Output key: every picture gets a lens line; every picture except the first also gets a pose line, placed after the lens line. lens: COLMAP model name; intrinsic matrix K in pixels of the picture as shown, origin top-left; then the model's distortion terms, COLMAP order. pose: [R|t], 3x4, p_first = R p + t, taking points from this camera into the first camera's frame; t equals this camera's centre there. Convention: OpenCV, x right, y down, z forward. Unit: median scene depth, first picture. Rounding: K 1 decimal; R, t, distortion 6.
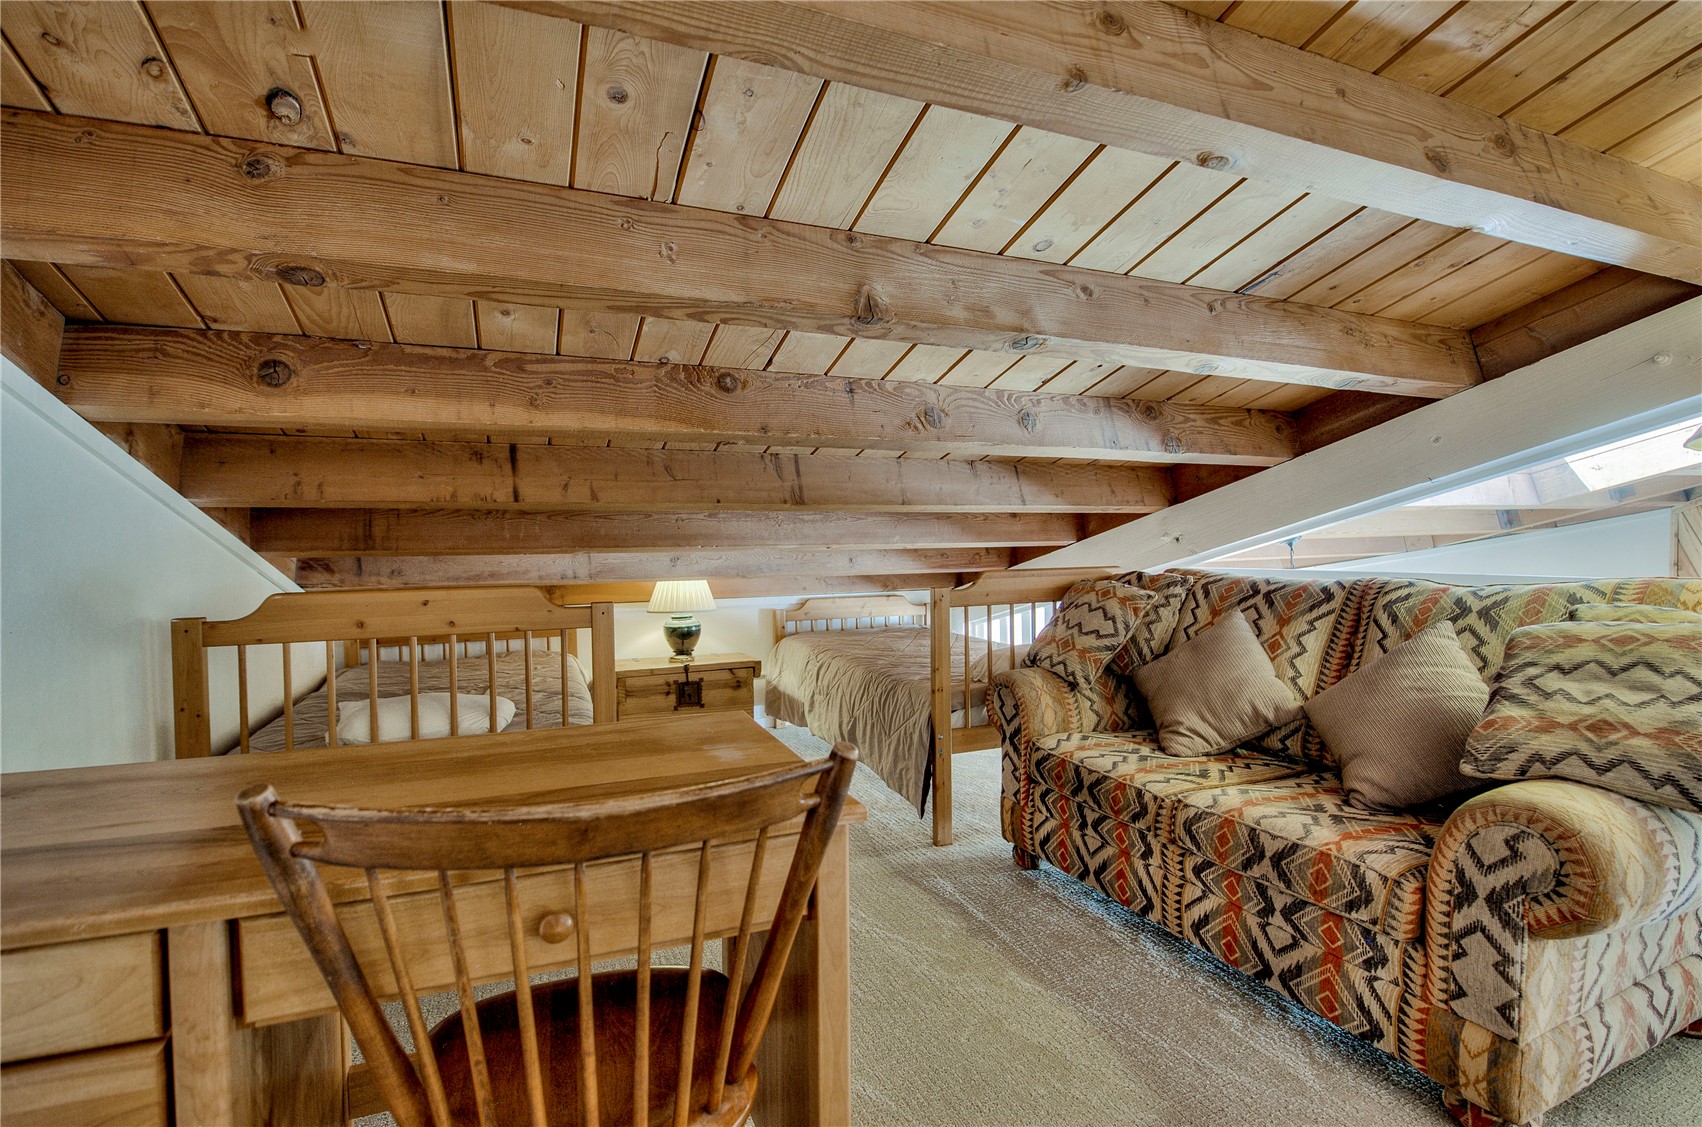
lens RADIAL K [[790.3, 0, 851.0], [0, 790.3, 563.5], [0, 0, 1]] dist [-0.016823, -0.000844]
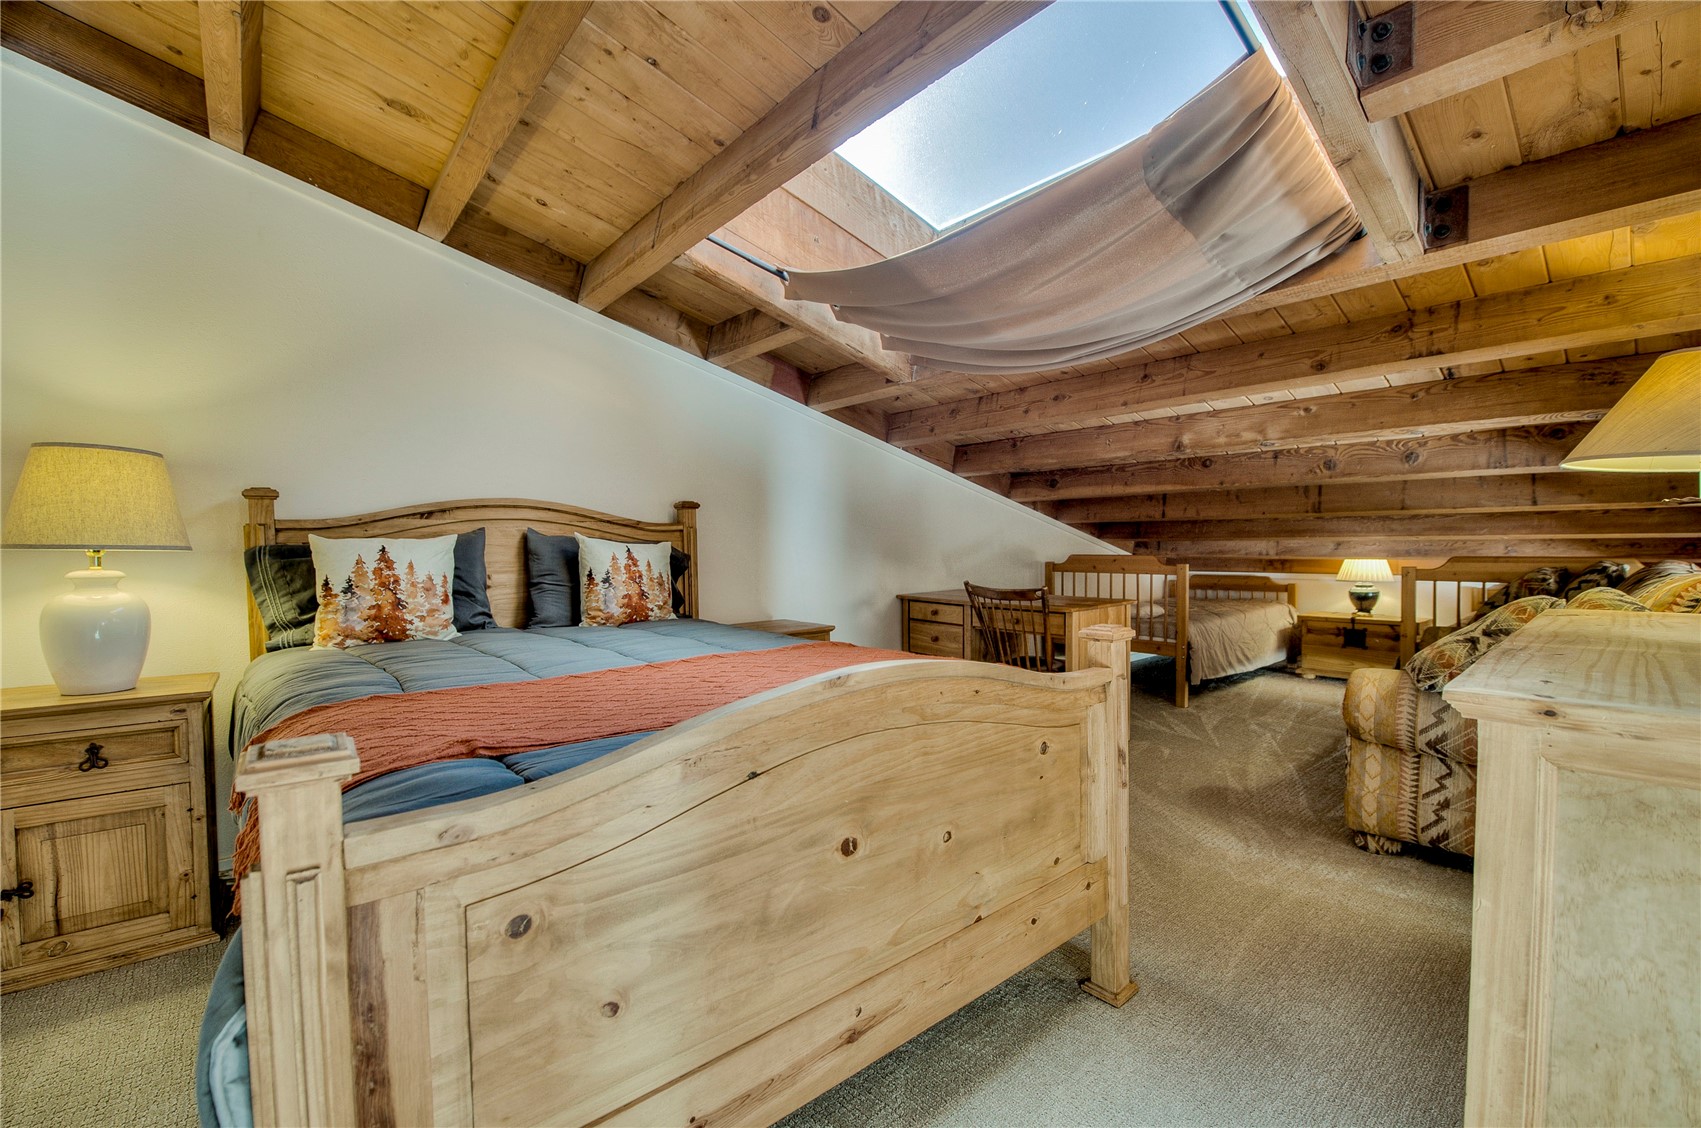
lens RADIAL K [[694.8, 0, 851.3], [0, 694.8, 566.6], [0, 0, 1]] dist [-0.018633, -0.001916]
pose [[0.302661, 0.044735, -0.952048, 1.141859], [-0.012310, 0.998998, 0.043028, -0.013303], [0.953019, -0.001304, 0.302908, -0.419657]]
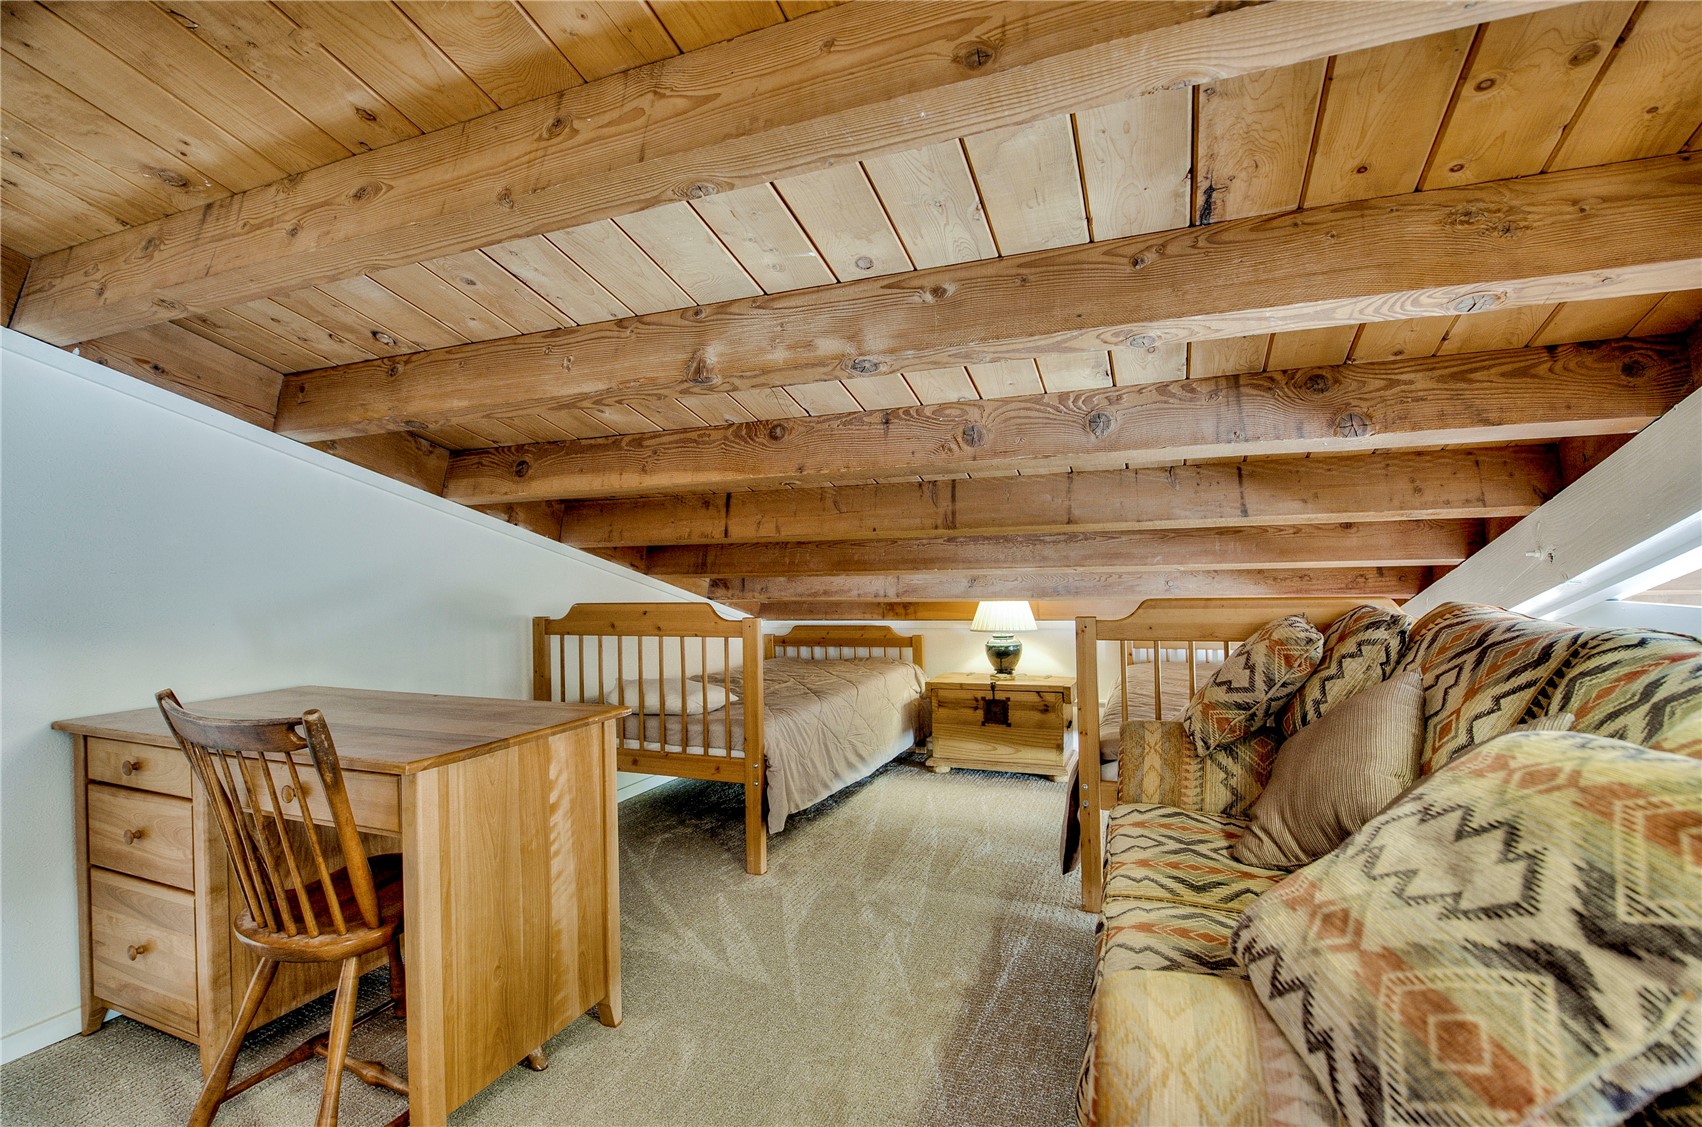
lens RADIAL K [[790.3, 0, 851.0], [0, 790.3, 563.5], [0, 0, 1]] dist [-0.016823, -0.000844]
pose [[0.713892, -0.007540, -0.700215, 0.614504], [-0.005931, 0.999841, -0.016814, -0.014692], [0.700231, 0.016156, 0.713734, 0.210440]]
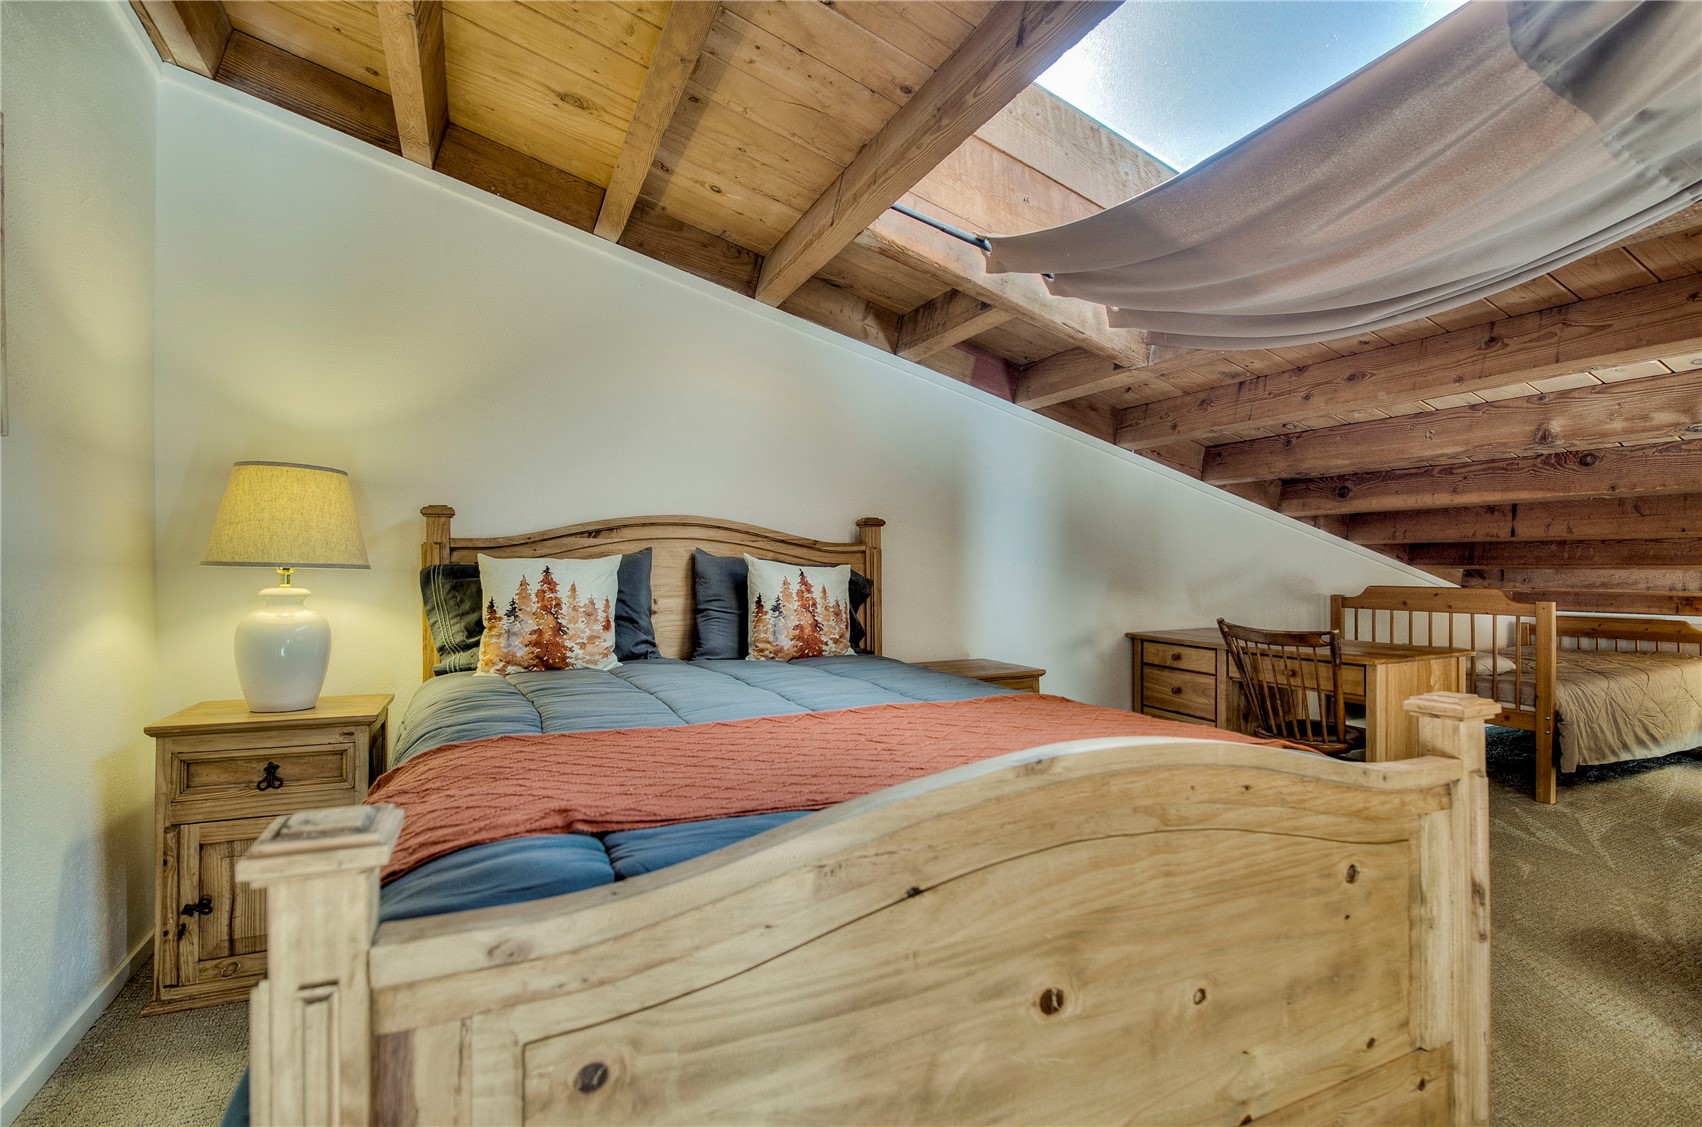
lens RADIAL K [[781.9, 0, 858.9], [0, 781.9, 565.5], [0, 0, 1]] dist [-0.010713, -0.003984]
pose [[0.042291, 0.013594, -0.999013, 1.072241], [-0.018731, 0.999742, 0.012811, -0.014515], [0.998930, 0.018171, 0.042534, -0.392563]]
